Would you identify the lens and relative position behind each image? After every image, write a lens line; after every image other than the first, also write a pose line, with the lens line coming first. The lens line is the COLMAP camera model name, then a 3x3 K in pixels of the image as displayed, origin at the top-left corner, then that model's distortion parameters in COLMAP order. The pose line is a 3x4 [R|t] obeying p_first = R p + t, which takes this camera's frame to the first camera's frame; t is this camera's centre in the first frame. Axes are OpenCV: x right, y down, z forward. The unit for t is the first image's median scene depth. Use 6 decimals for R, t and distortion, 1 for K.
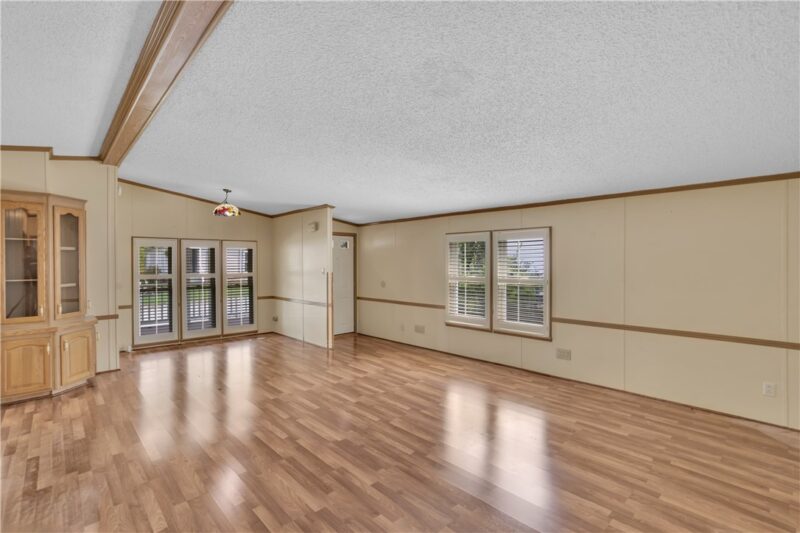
lens RADIAL K [[378.4, 0, 394.3], [0, 378.4, 265.9], [0, 0, 1]] dist [-0.032163, 0.004307]
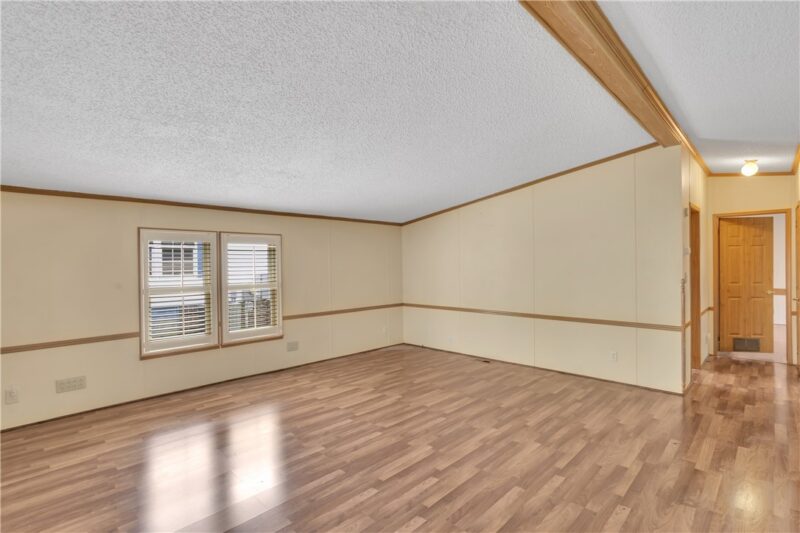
lens RADIAL K [[378.4, 0, 392.0], [0, 378.4, 265.9], [0, 0, 1]] dist [-0.032163, 0.004307]
pose [[-0.037570, 0.002384, 0.999291, -0.816600], [0.018904, 0.999820, -0.001674, -0.006050], [-0.999115, 0.018828, -0.037609, 0.823038]]
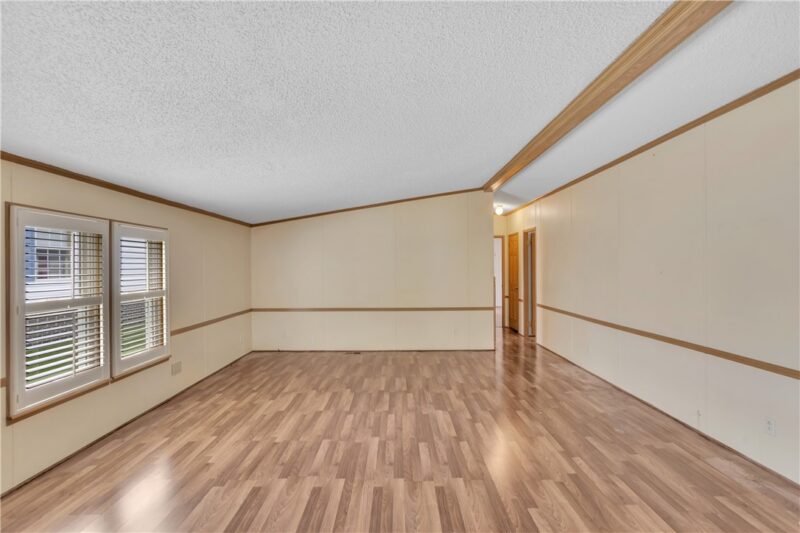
lens RADIAL K [[378.4, 0, 392.7], [0, 378.4, 265.7], [0, 0, 1]] dist [-0.032163, 0.004307]
pose [[-0.724268, 0.012202, 0.689410, -0.651596], [0.016124, 0.999870, -0.000758, -0.011541], [-0.689330, 0.010568, -0.724371, 1.460204]]
